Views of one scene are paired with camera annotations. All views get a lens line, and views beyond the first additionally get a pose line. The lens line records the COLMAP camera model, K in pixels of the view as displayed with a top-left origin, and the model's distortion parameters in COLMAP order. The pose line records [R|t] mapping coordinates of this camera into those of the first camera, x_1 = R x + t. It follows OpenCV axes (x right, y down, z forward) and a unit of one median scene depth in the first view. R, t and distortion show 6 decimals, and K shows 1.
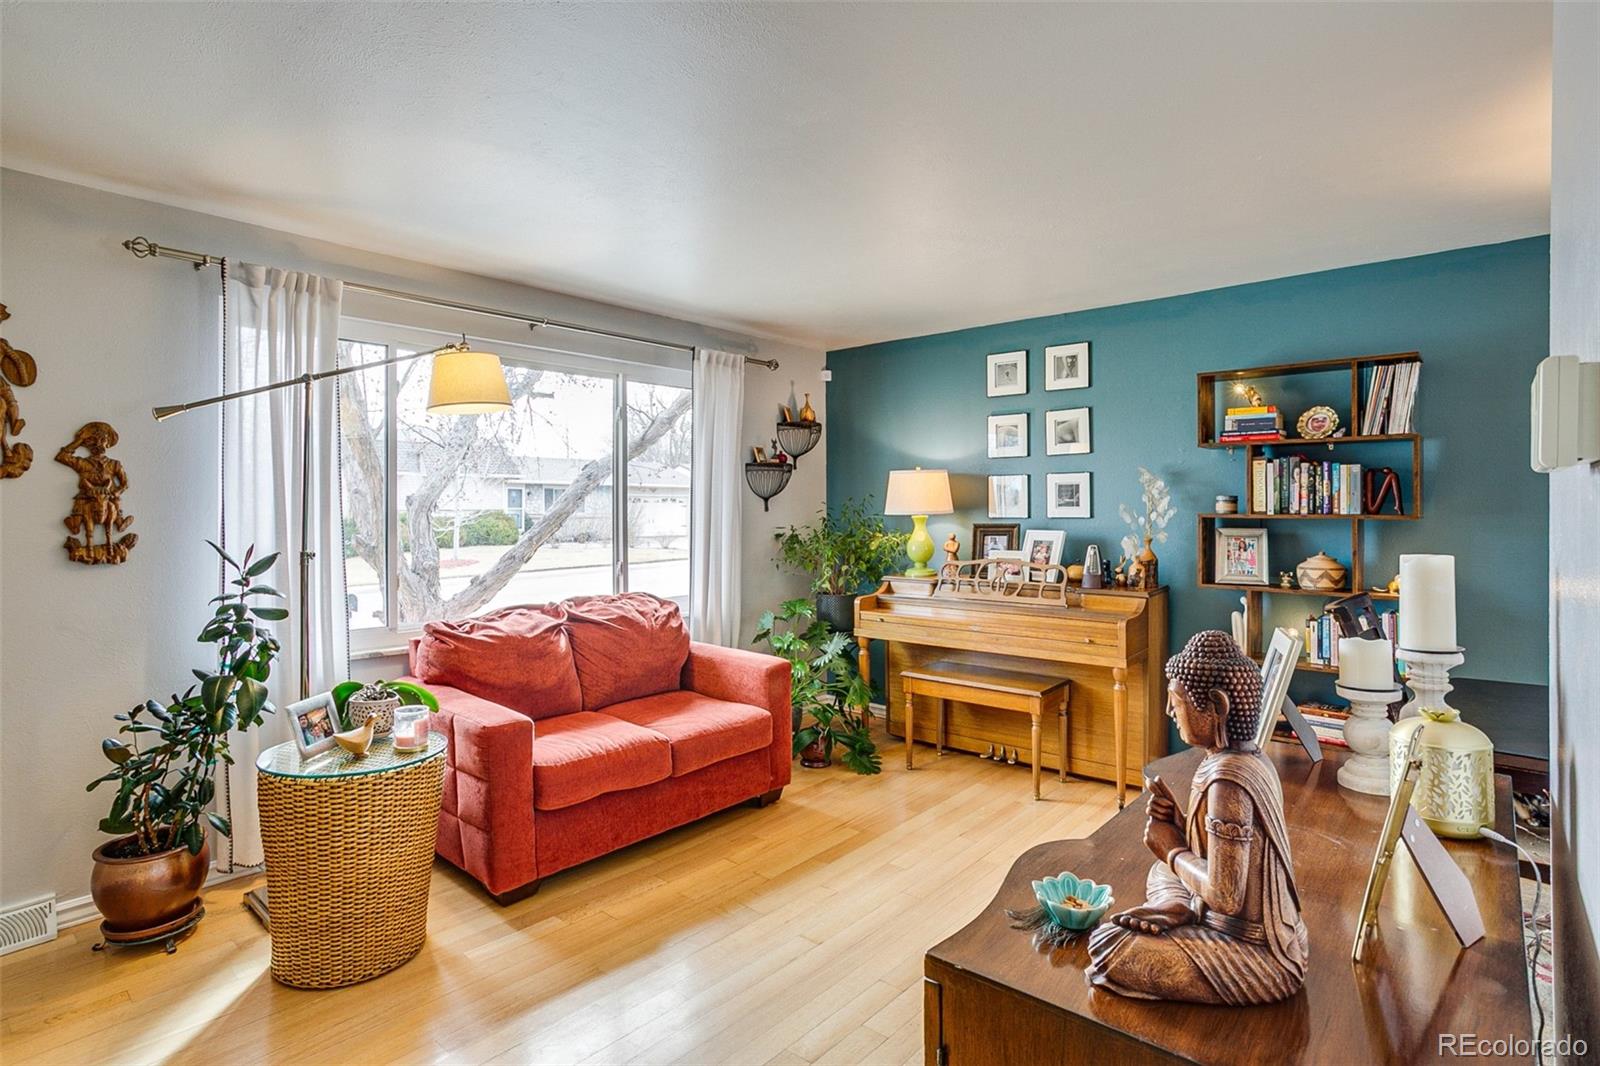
lens RADIAL K [[801.5, 0, 776.5], [0, 801.5, 529.1], [0, 0, 1]] dist [-0.040670, 0.029908]
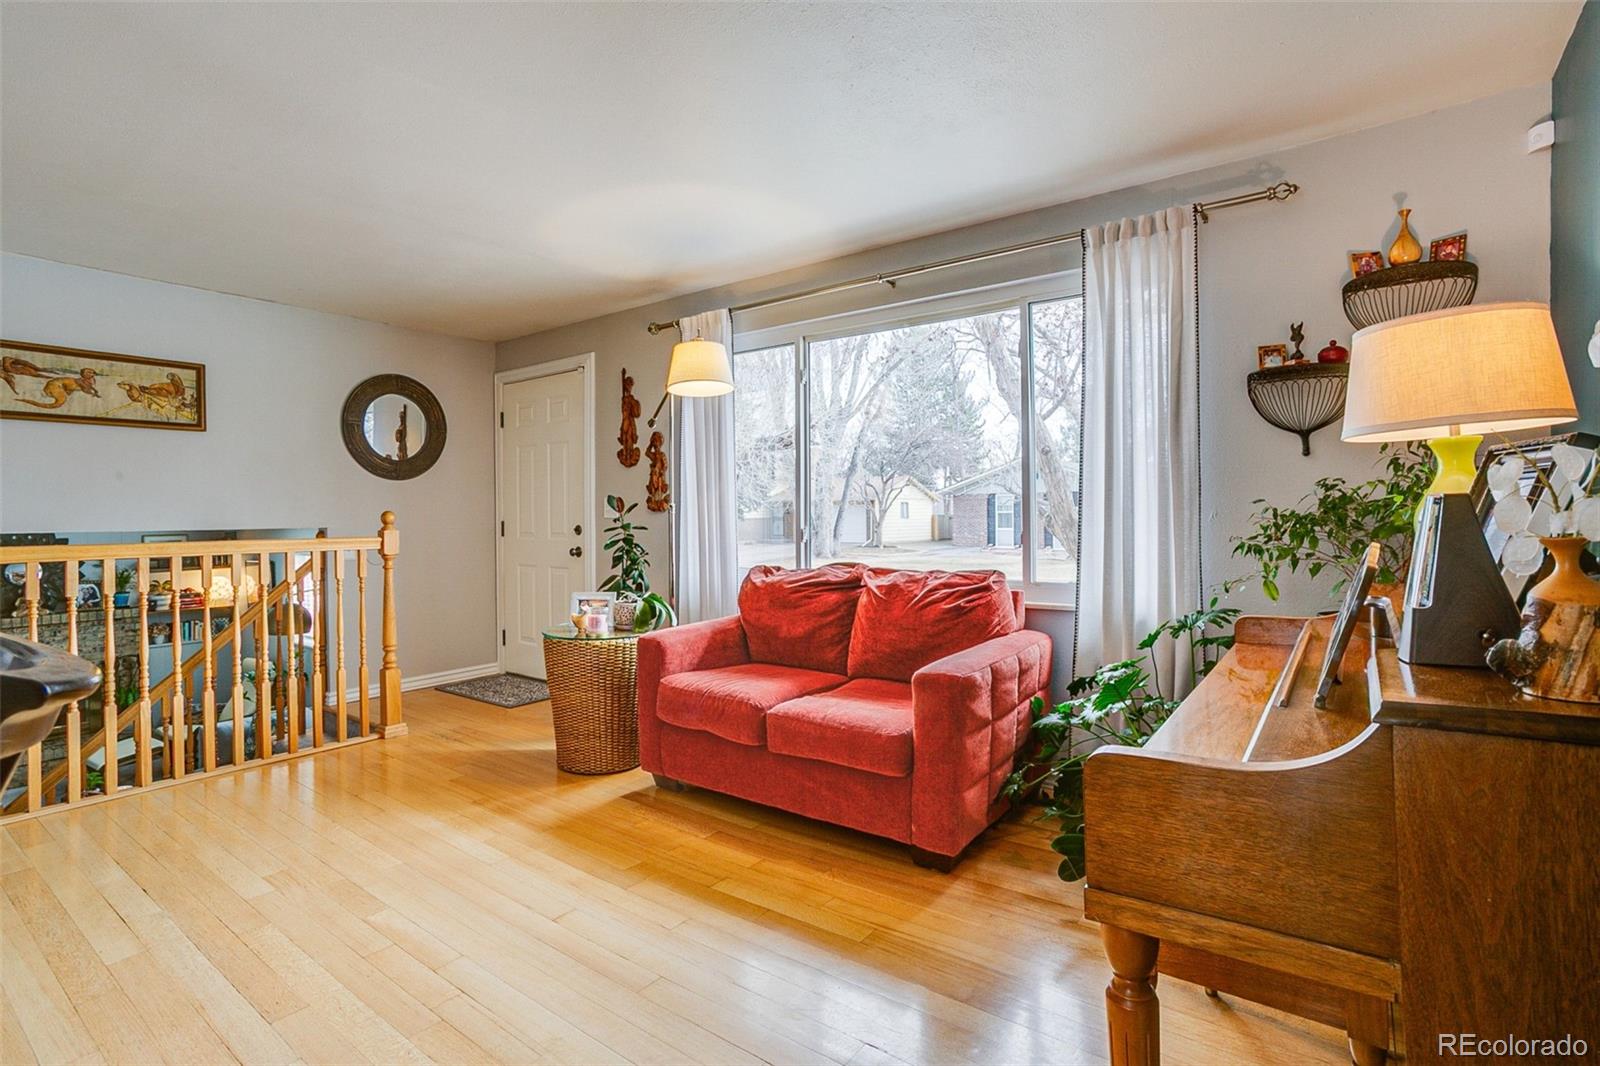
lens RADIAL K [[782.4, 0, 782.1], [0, 782.4, 508.8], [0, 0, 1]] dist [-0.055099, 0.039336]
pose [[0.087094, -0.000176, -0.996200, 0.689622], [-0.008999, 0.999959, -0.000963, 0.028051], [0.996159, 0.009049, 0.087089, 0.835899]]
